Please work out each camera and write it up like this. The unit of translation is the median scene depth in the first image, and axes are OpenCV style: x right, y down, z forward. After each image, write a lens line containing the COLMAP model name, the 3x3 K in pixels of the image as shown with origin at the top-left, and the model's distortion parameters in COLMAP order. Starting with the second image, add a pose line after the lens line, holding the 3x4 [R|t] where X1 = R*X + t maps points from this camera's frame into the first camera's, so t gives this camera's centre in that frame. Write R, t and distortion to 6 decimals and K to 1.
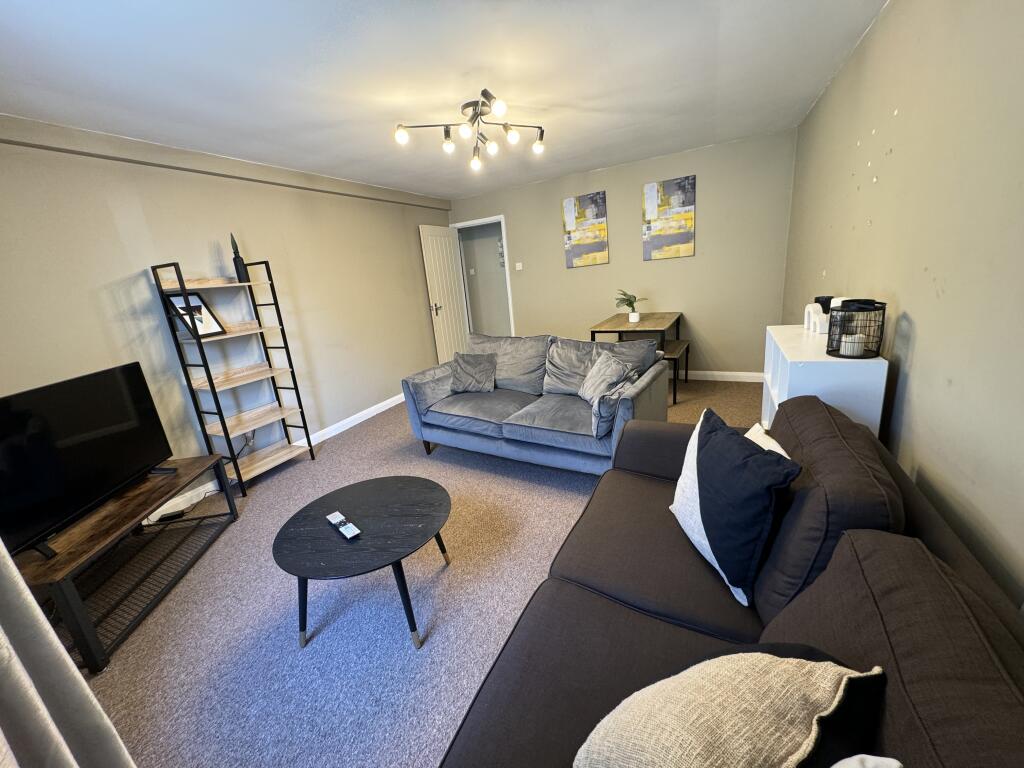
lens RADIAL K [[408.0, 0, 510.4], [0, 408.0, 383.9], [0, 0, 1]] dist [-0.001587, 0.000215]
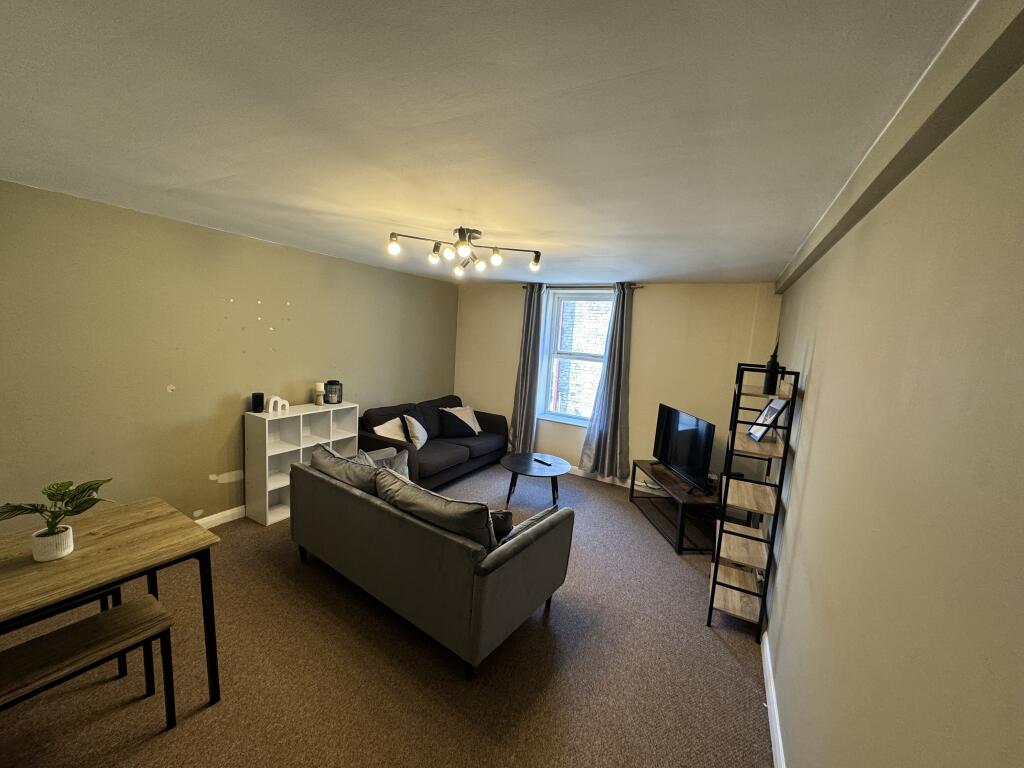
lens RADIAL K [[408.0, 0, 511.7], [0, 408.0, 385.6], [0, 0, 1]] dist [-0.001587, 0.000215]
pose [[-0.997922, 0.029843, 0.057099, -0.235052], [0.049588, 0.921591, 0.384983, -0.687804], [-0.041133, 0.387014, -0.921156, 2.029991]]
